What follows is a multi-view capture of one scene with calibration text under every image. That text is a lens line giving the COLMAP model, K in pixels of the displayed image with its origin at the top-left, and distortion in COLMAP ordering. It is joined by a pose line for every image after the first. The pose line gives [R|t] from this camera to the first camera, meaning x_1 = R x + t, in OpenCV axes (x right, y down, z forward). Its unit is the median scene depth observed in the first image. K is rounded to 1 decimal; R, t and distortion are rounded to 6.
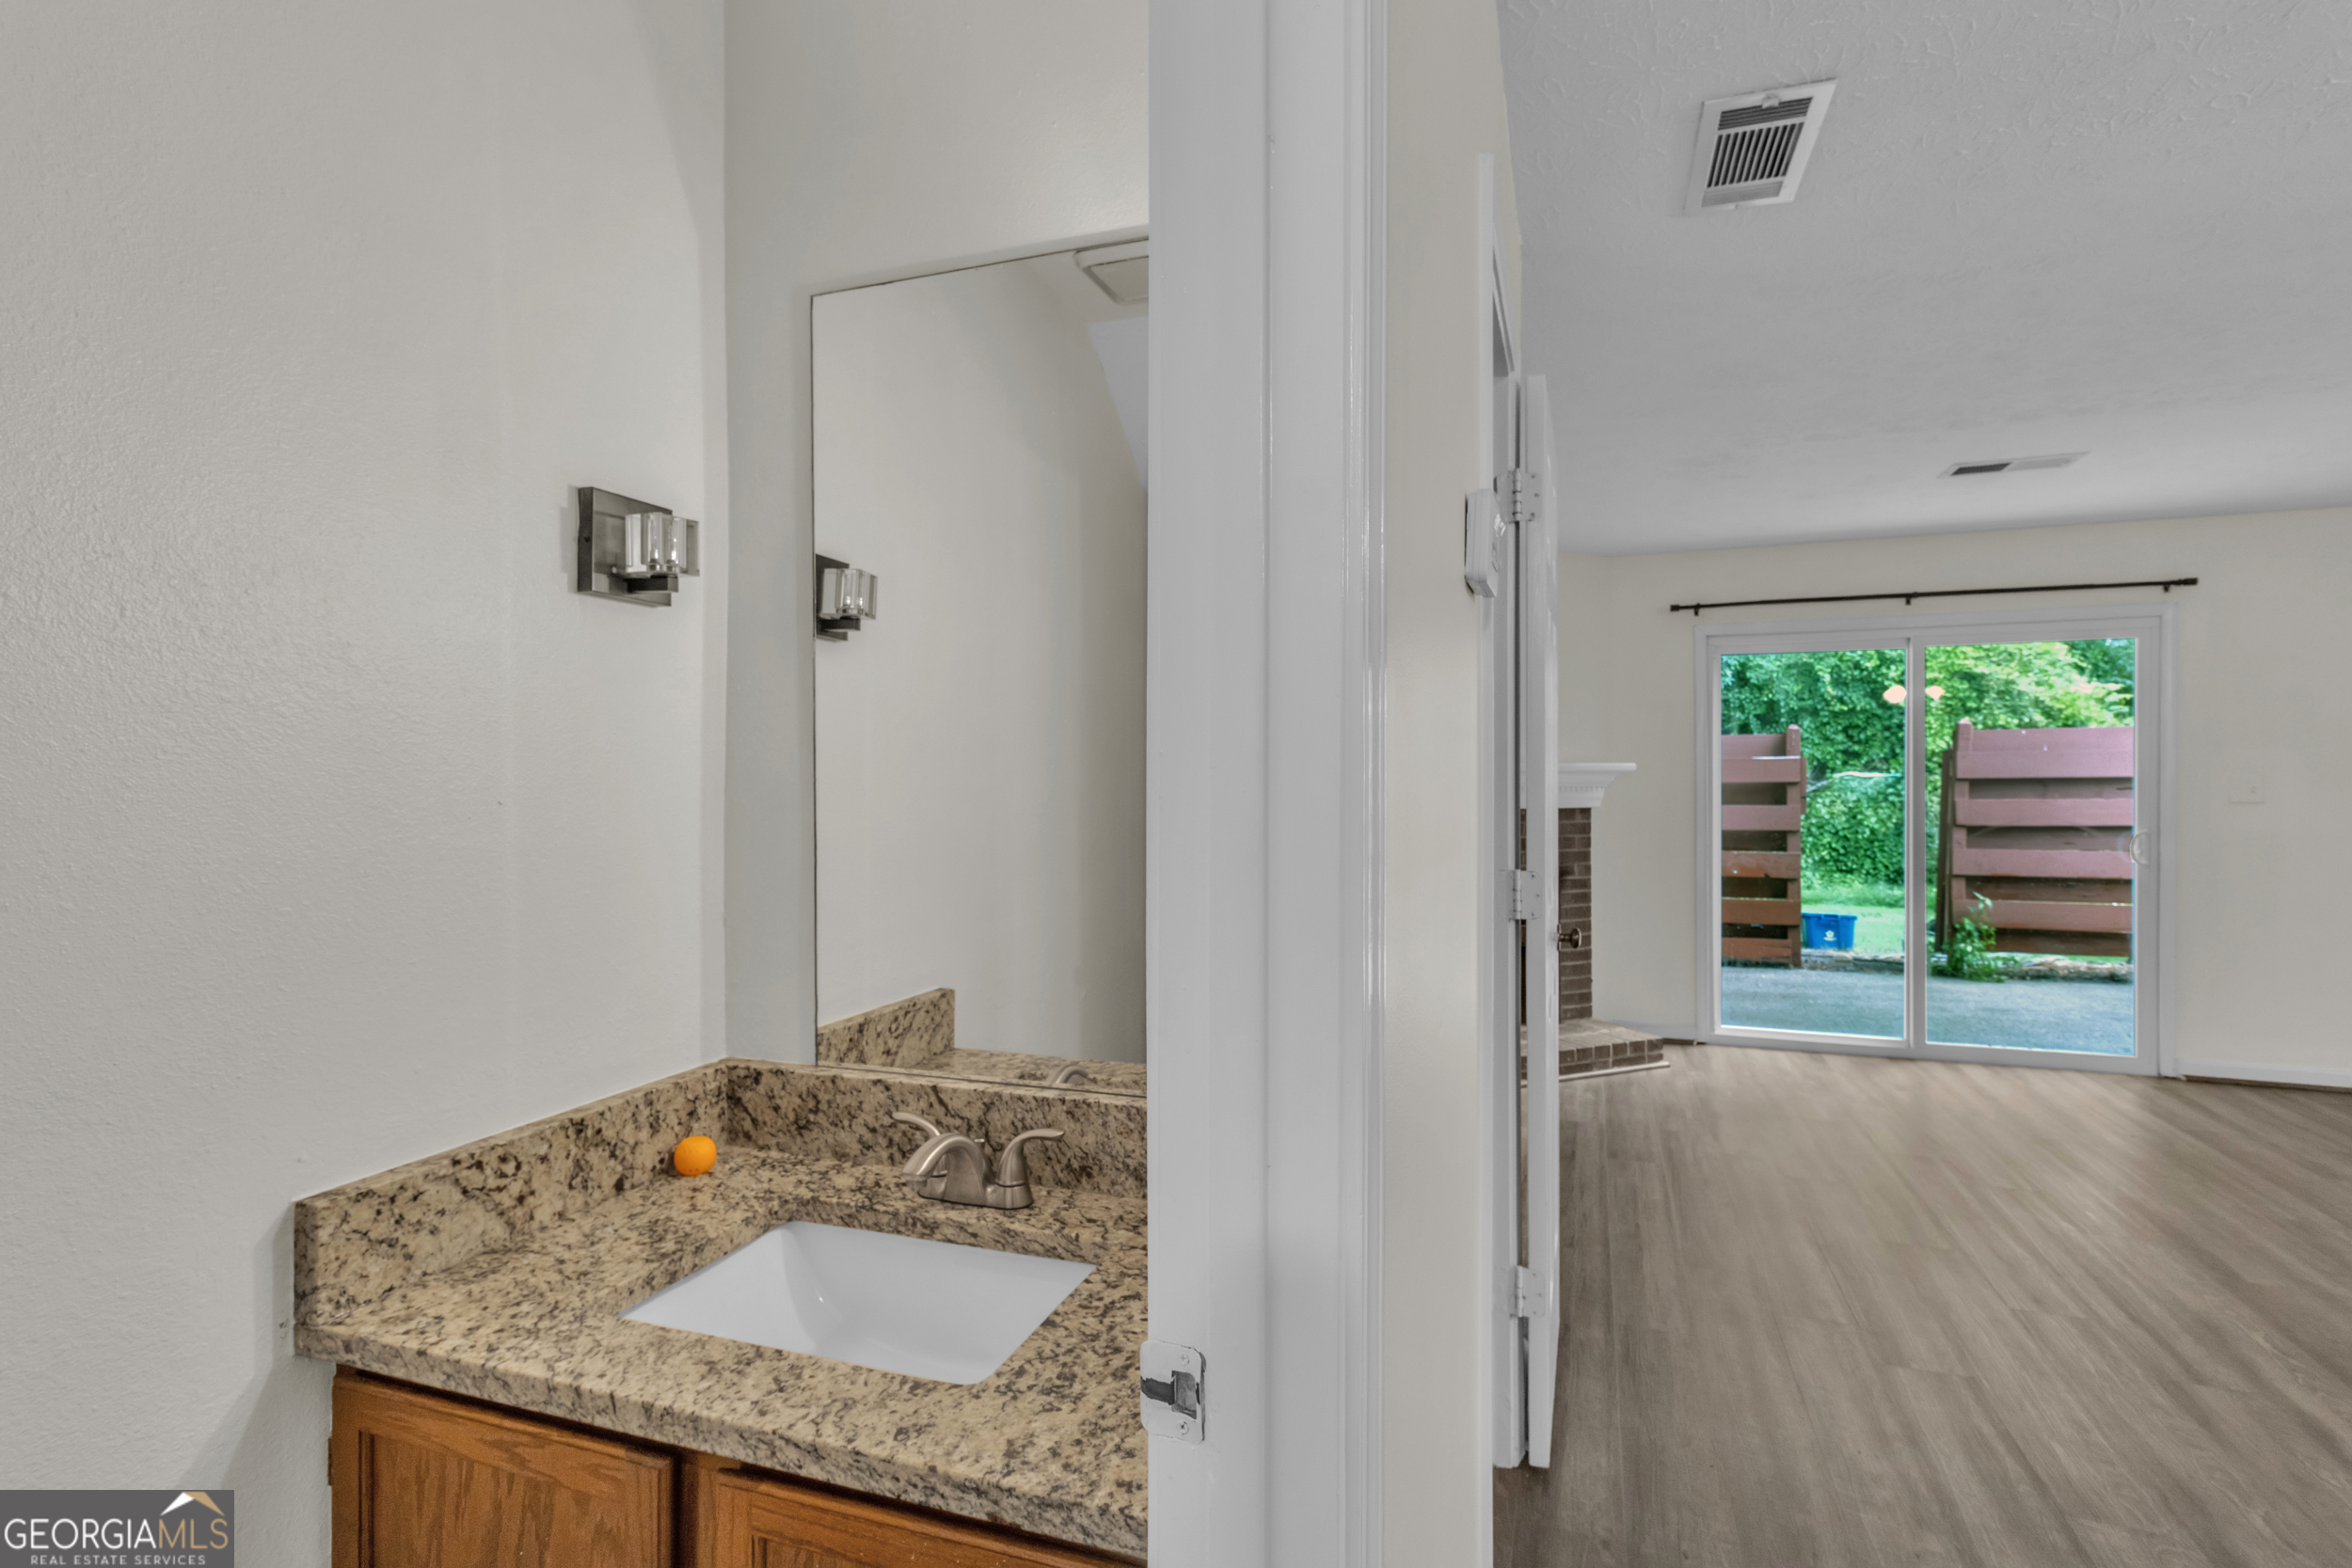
lens RADIAL K [[1111.7, 0, 1175.1], [0, 1111.7, 787.5], [0, 0, 1]] dist [0.003646, 0.001520]
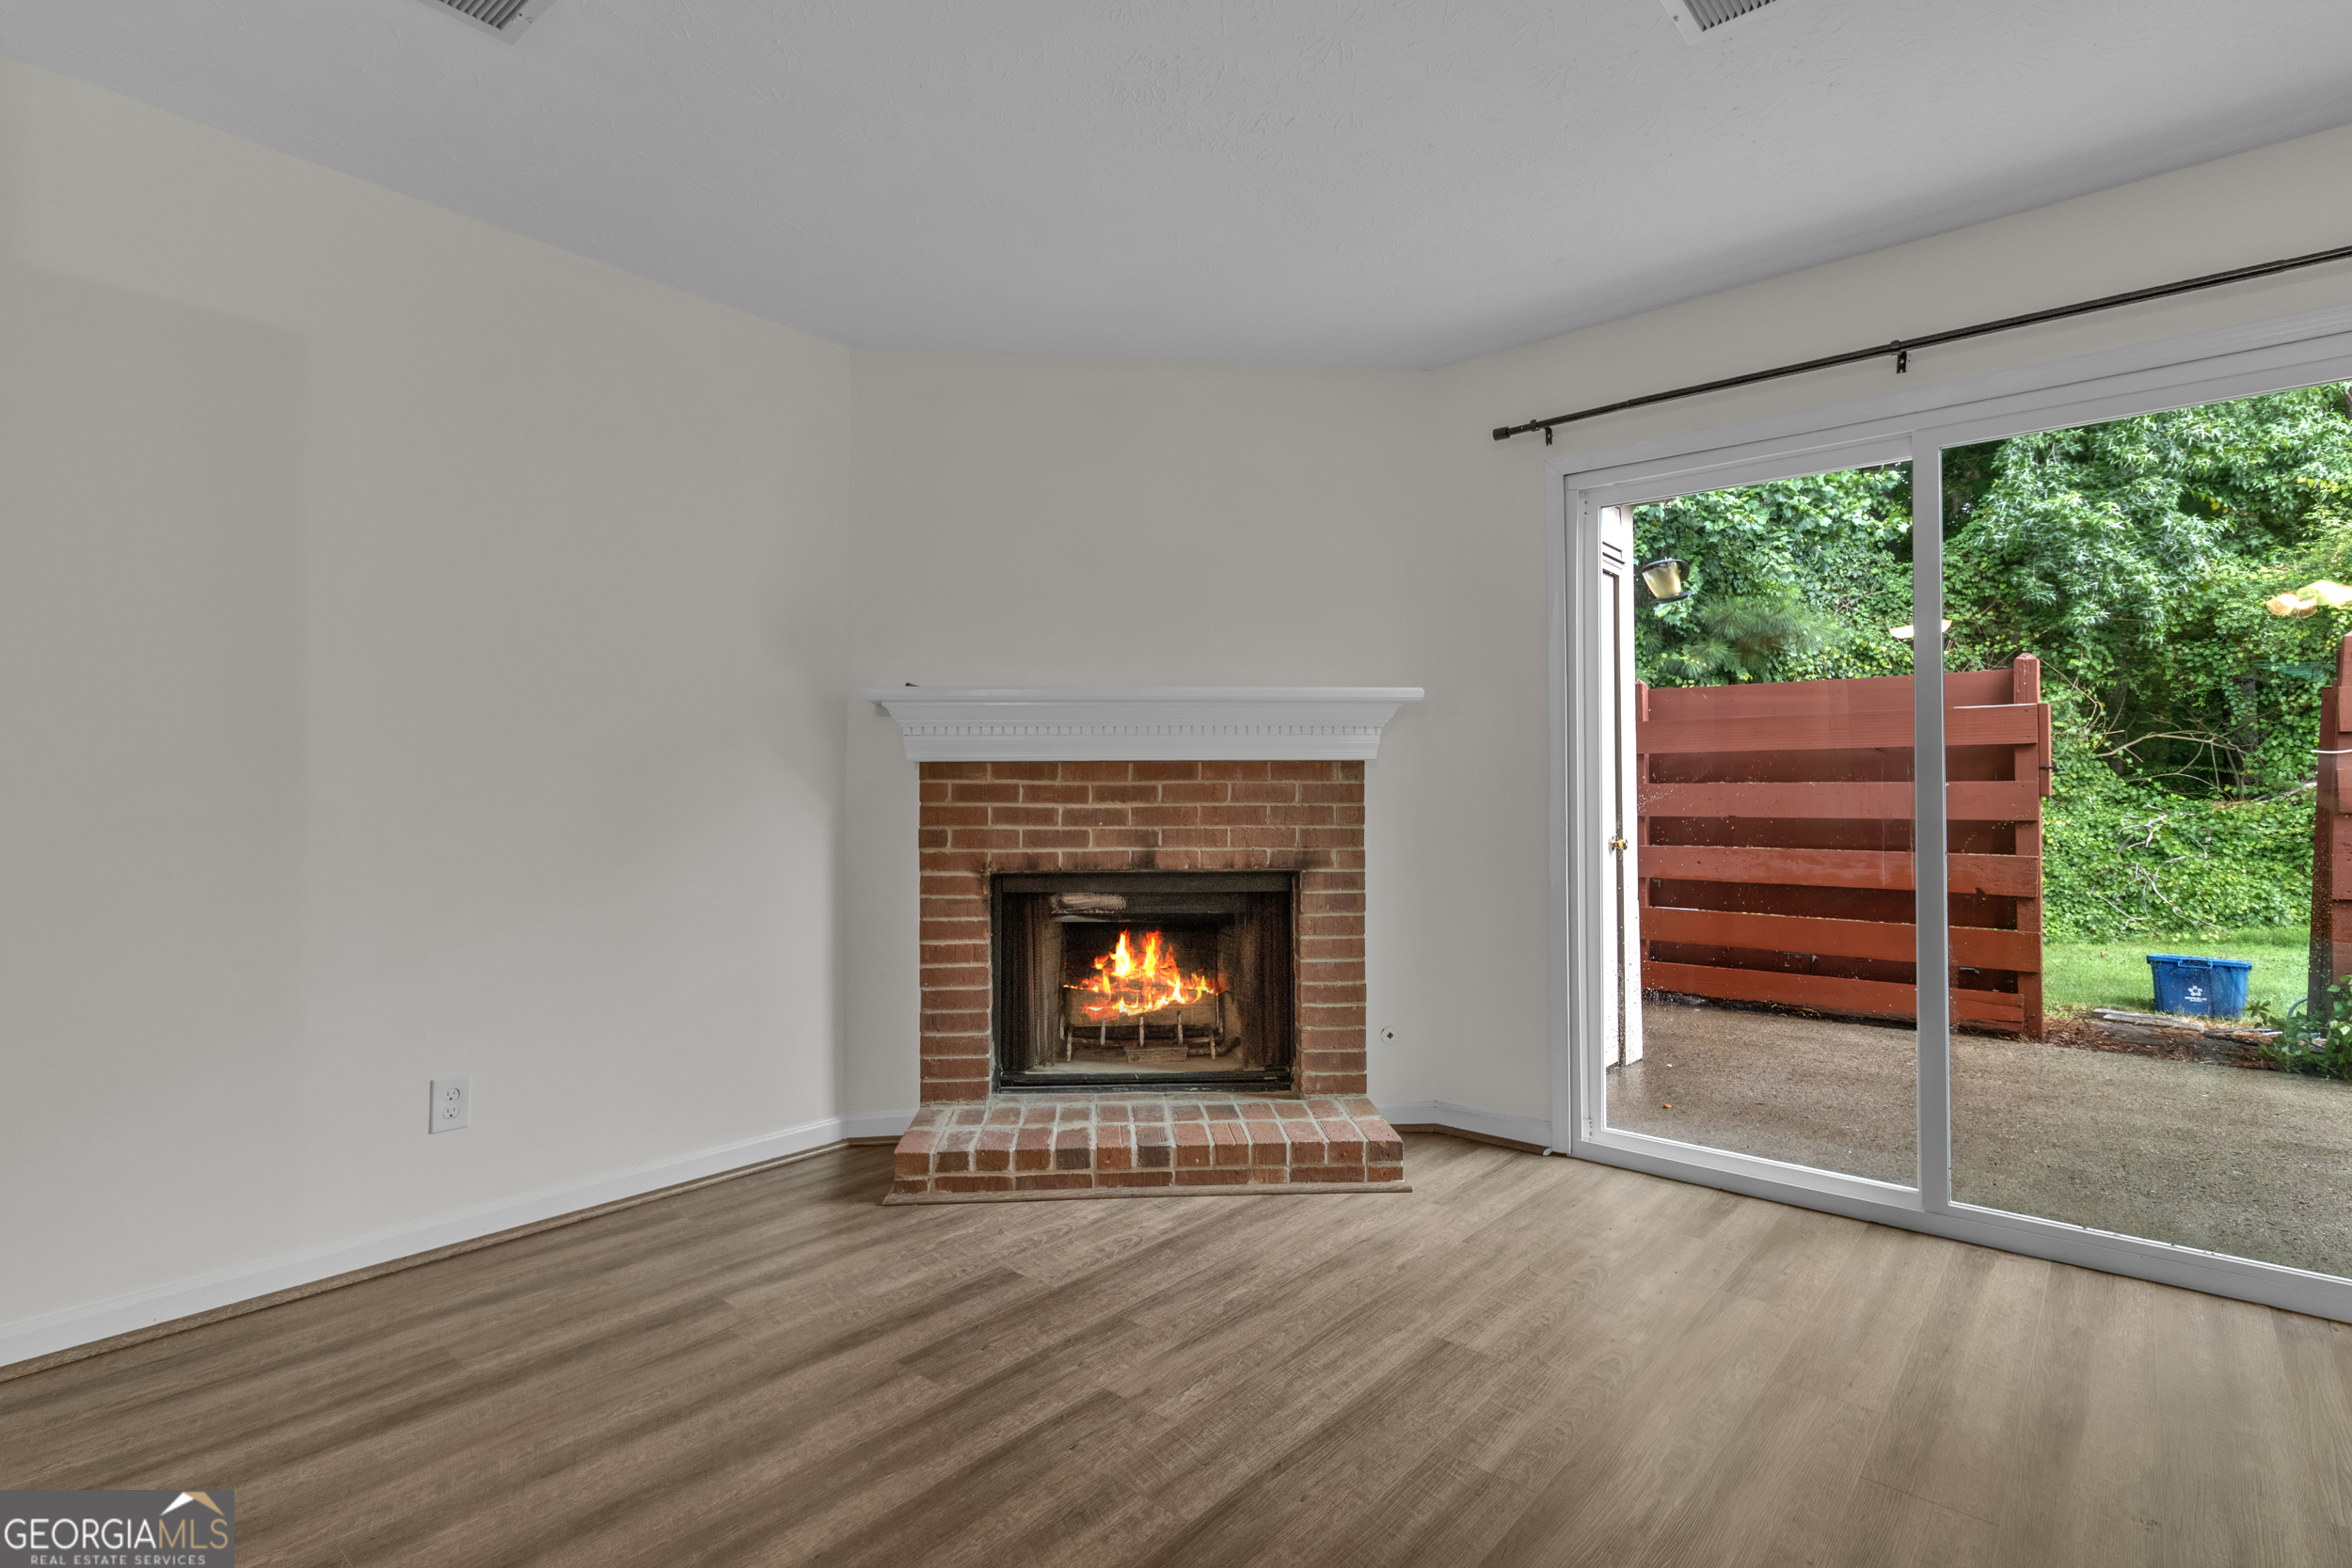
lens RADIAL K [[1111.7, 0, 1178.1], [0, 1111.7, 772.6], [0, 0, 1]] dist [0.003646, 0.001520]
pose [[0.937481, -0.006256, -0.347980, 0.484858], [-0.001110, 0.999780, -0.020964, 0.037502], [0.348034, 0.020039, 0.937268, 0.361522]]
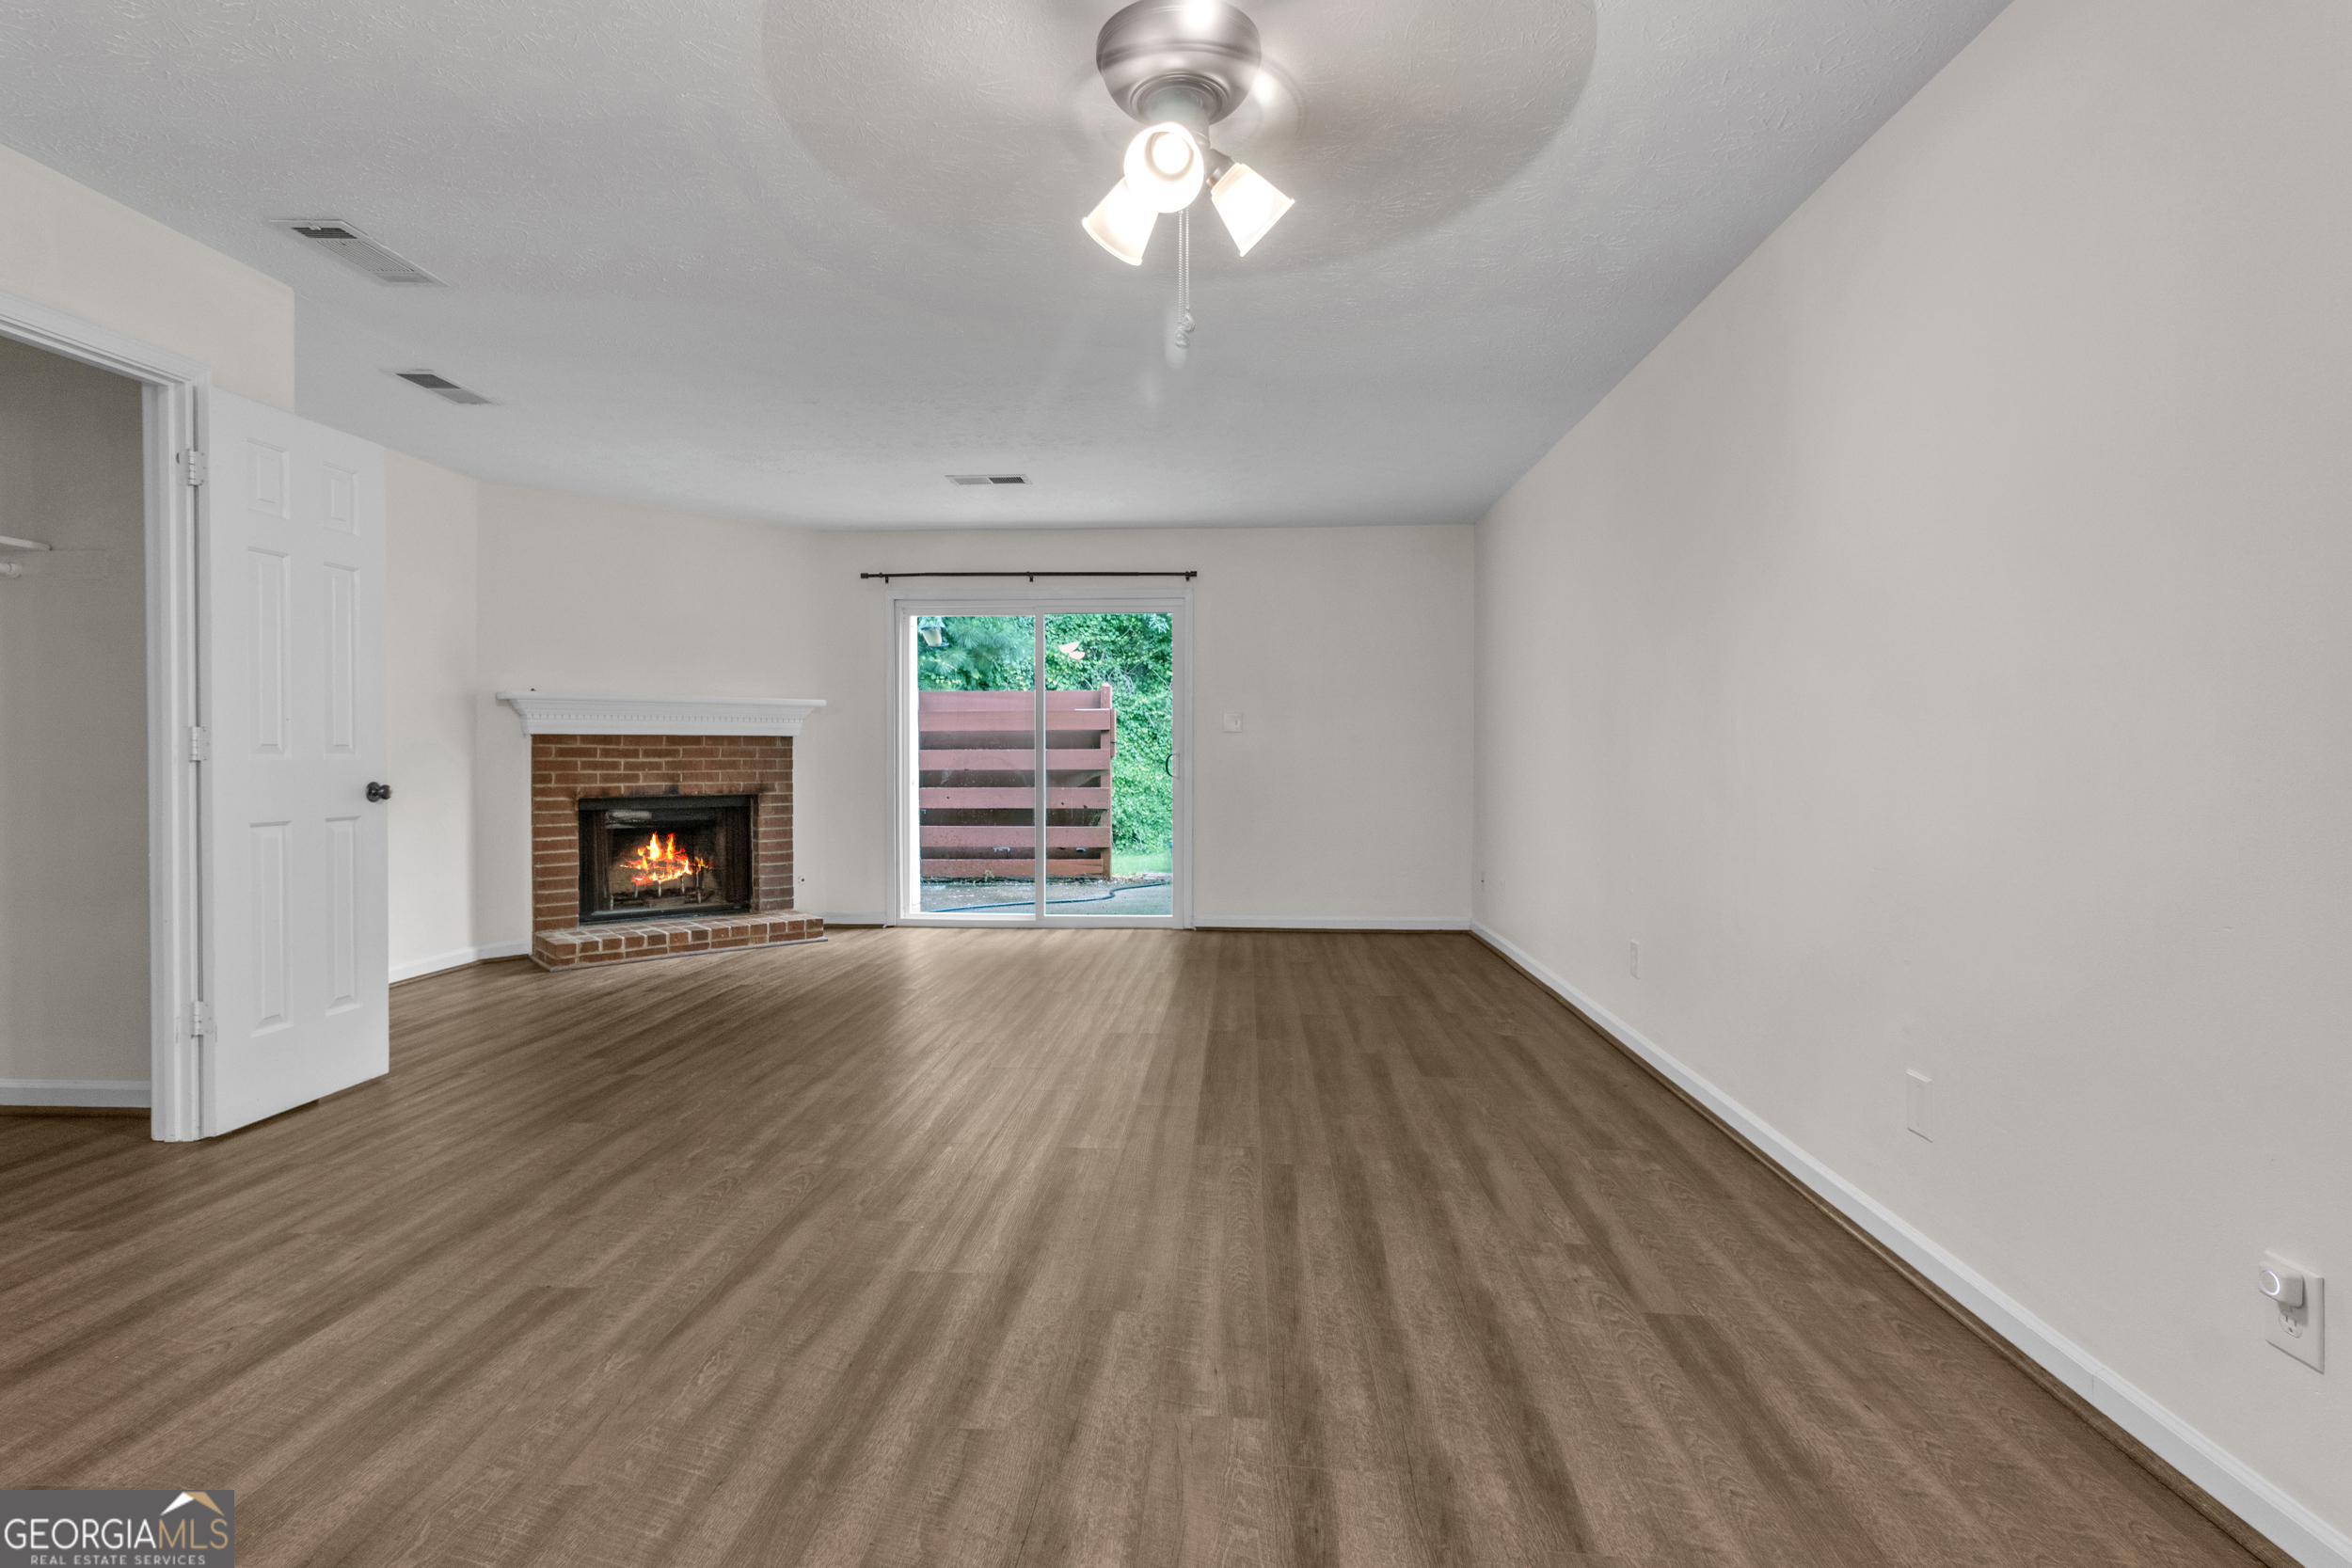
lens RADIAL K [[1111.7, 0, 1184.6], [0, 1111.7, 762.4], [0, 0, 1]] dist [0.003646, 0.001520]
pose [[0.955833, 0.000239, 0.293910, 0.417404], [-0.000140, 1.000000, -0.000359, 0.045928], [-0.293910, 0.000302, 0.955833, -0.285241]]
